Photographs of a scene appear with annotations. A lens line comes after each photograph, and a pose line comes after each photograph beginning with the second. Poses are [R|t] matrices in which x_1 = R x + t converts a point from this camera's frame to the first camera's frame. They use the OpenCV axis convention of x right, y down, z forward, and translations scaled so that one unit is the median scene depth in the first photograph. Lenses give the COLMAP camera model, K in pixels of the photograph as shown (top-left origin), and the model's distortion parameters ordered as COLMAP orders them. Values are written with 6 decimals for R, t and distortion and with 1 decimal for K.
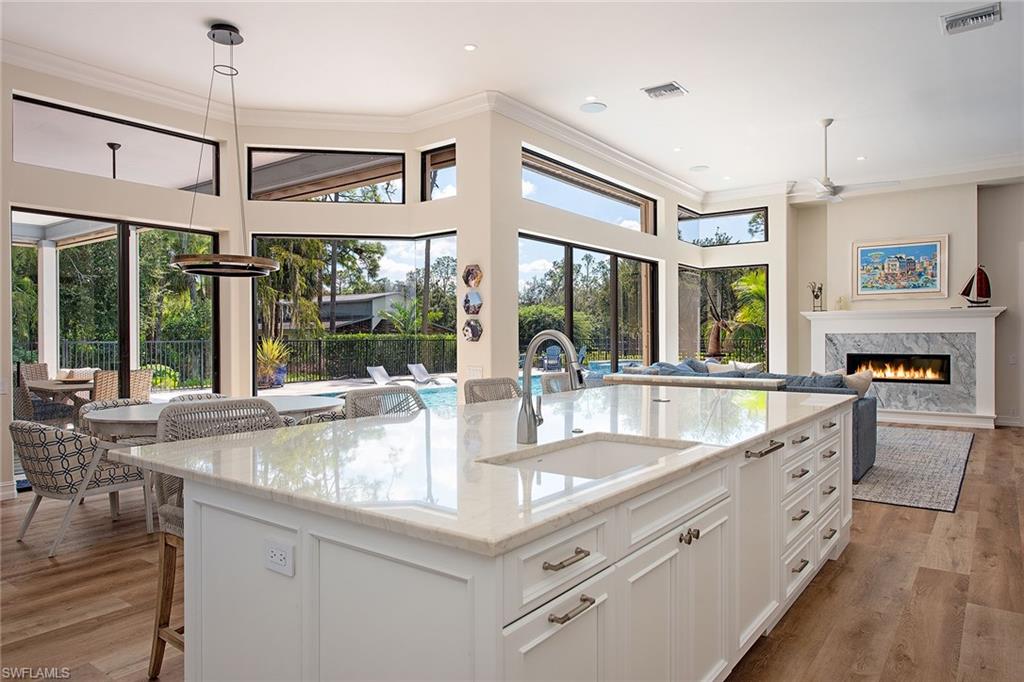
lens RADIAL K [[661.7, 0, 512.2], [0, 661.7, 339.8], [0, 0, 1]] dist [-0.006784, 0.005755]
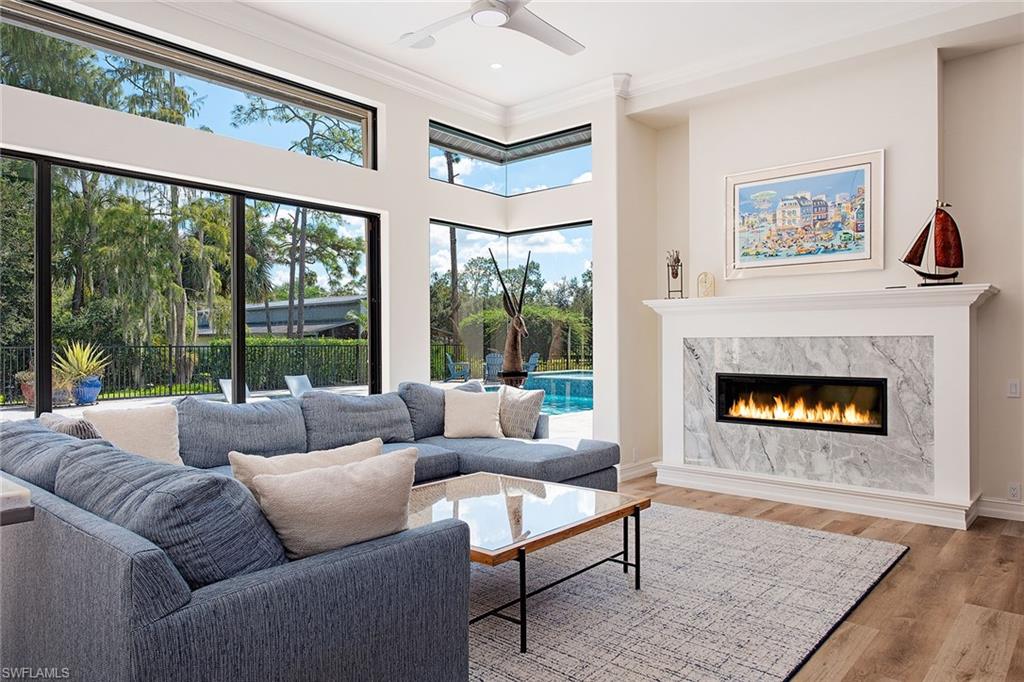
lens RADIAL K [[677.1, 0, 510.6], [0, 677.1, 341.6], [0, 0, 1]] dist [-0.010067, -0.005608]
pose [[0.997161, -0.000016, -0.075299, 0.395899], [-0.000209, 0.999996, -0.002984, -0.004843], [0.075298, 0.002991, 0.997157, 0.434875]]
